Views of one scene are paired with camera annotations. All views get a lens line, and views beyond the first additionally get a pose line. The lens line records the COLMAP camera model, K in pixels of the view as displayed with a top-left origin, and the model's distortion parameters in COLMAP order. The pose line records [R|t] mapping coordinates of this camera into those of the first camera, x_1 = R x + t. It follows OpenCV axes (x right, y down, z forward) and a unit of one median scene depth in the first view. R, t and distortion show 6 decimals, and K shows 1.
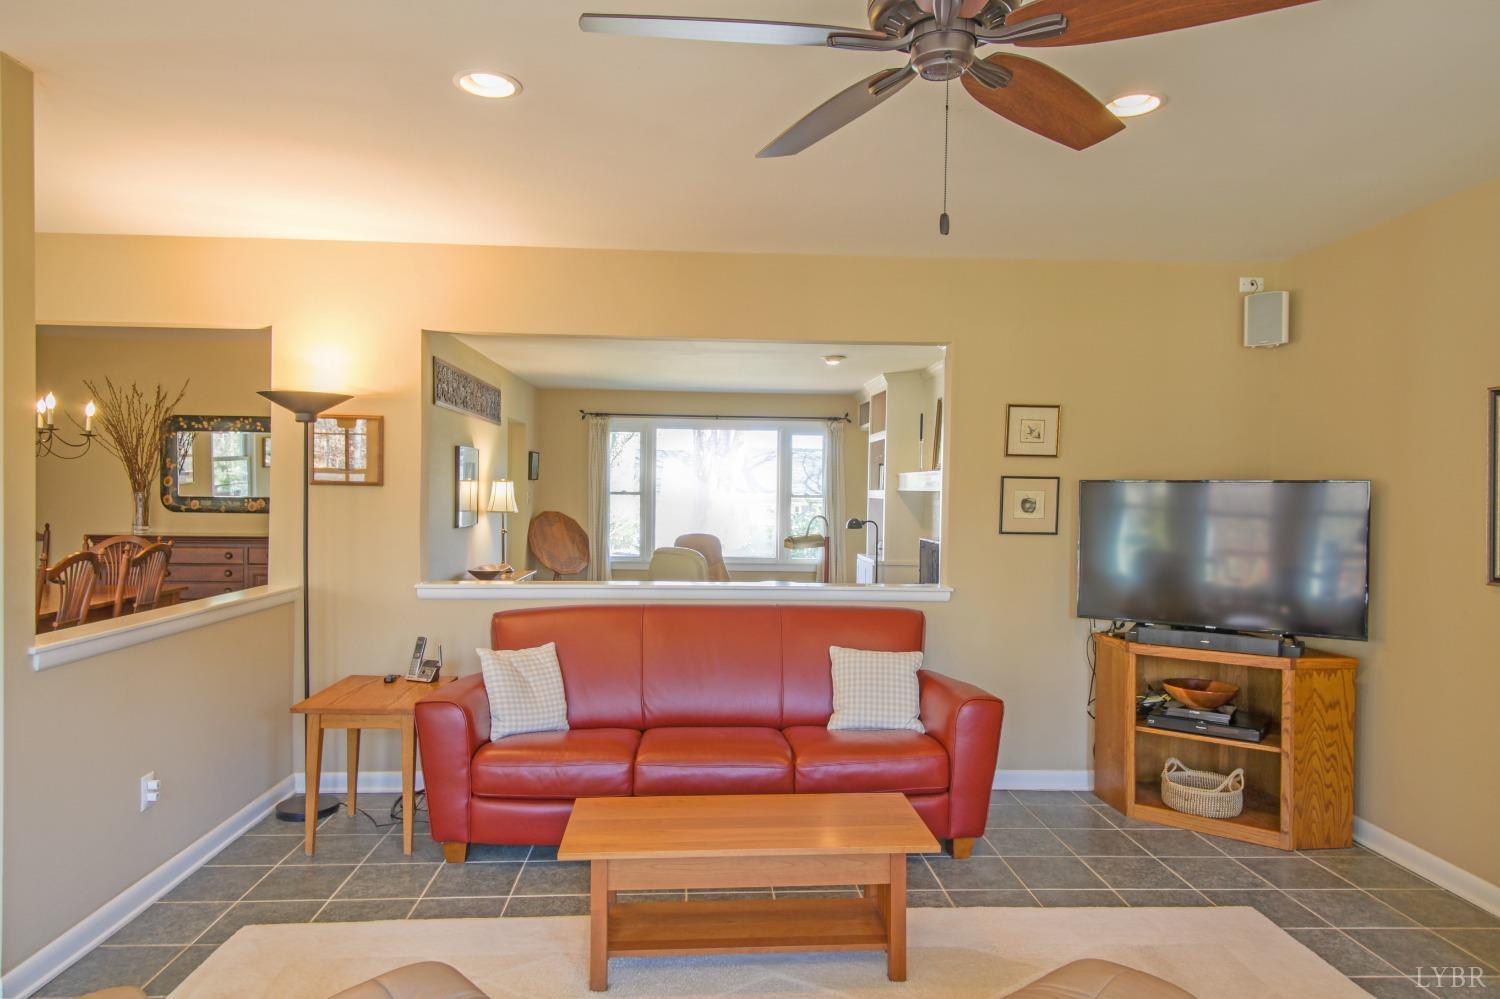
lens RADIAL K [[947.0, 0, 741.2], [0, 947.0, 500.6], [0, 0, 1]] dist [0.041036, -0.029489]
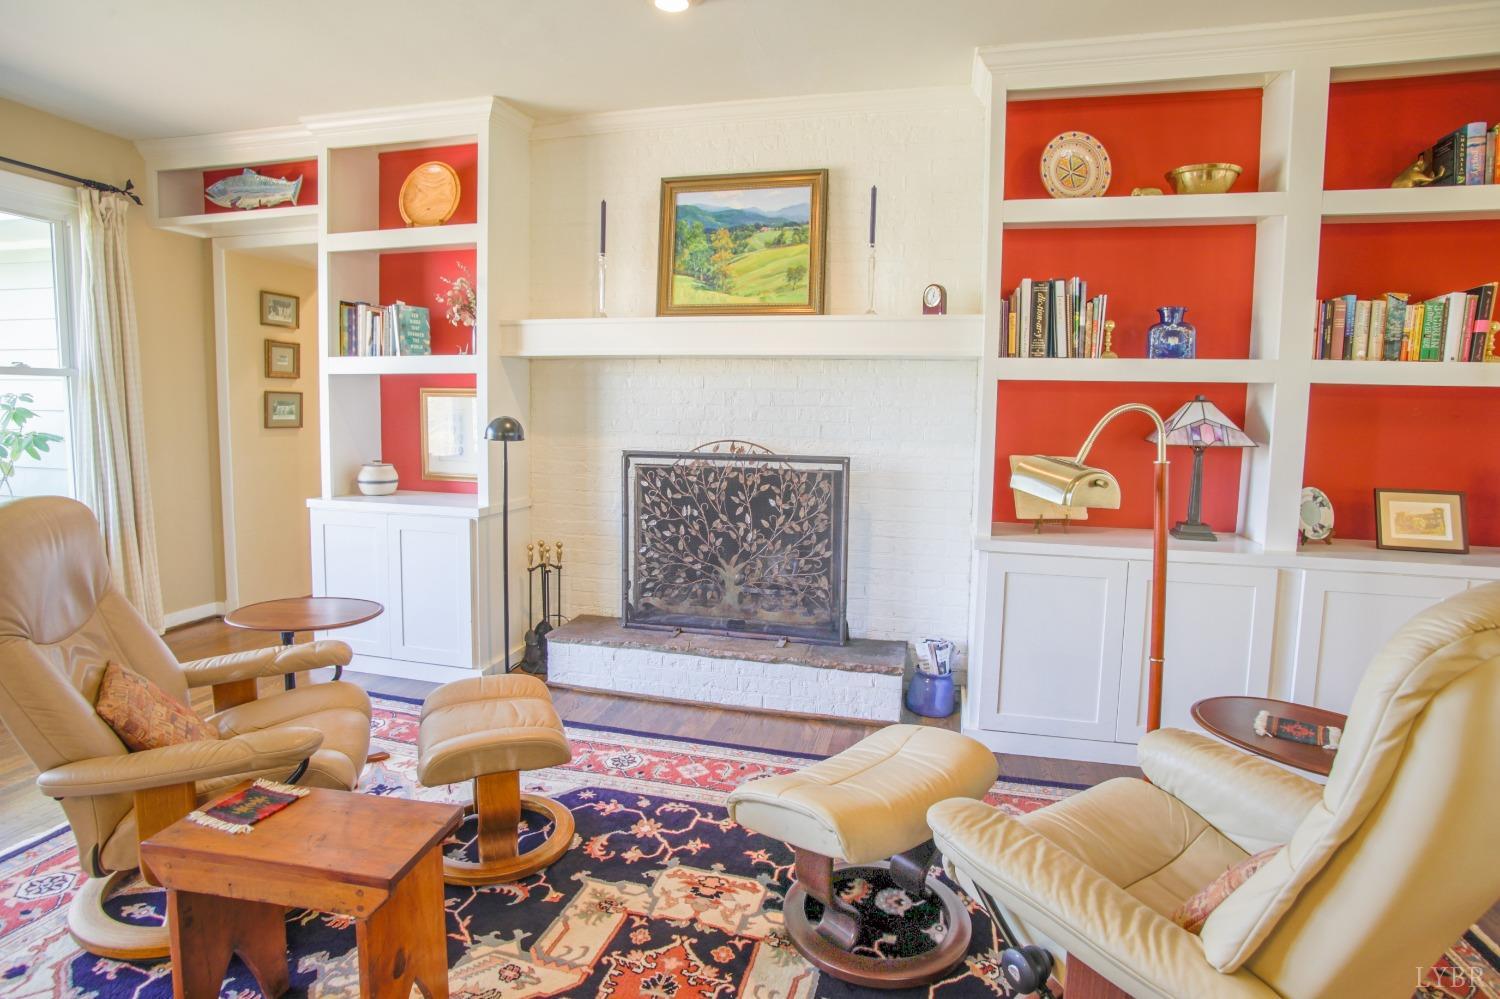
lens RADIAL K [[771.5, 0, 746.1], [0, 771.5, 459.9], [0, 0, 1]] dist [-0.076504, 0.024547]
pose [[0.289805, -0.079474, 0.953780, -0.346003], [-0.000401, 0.996536, 0.083158, 0.018724], [-0.957086, -0.024482, 0.288769, 1.561364]]
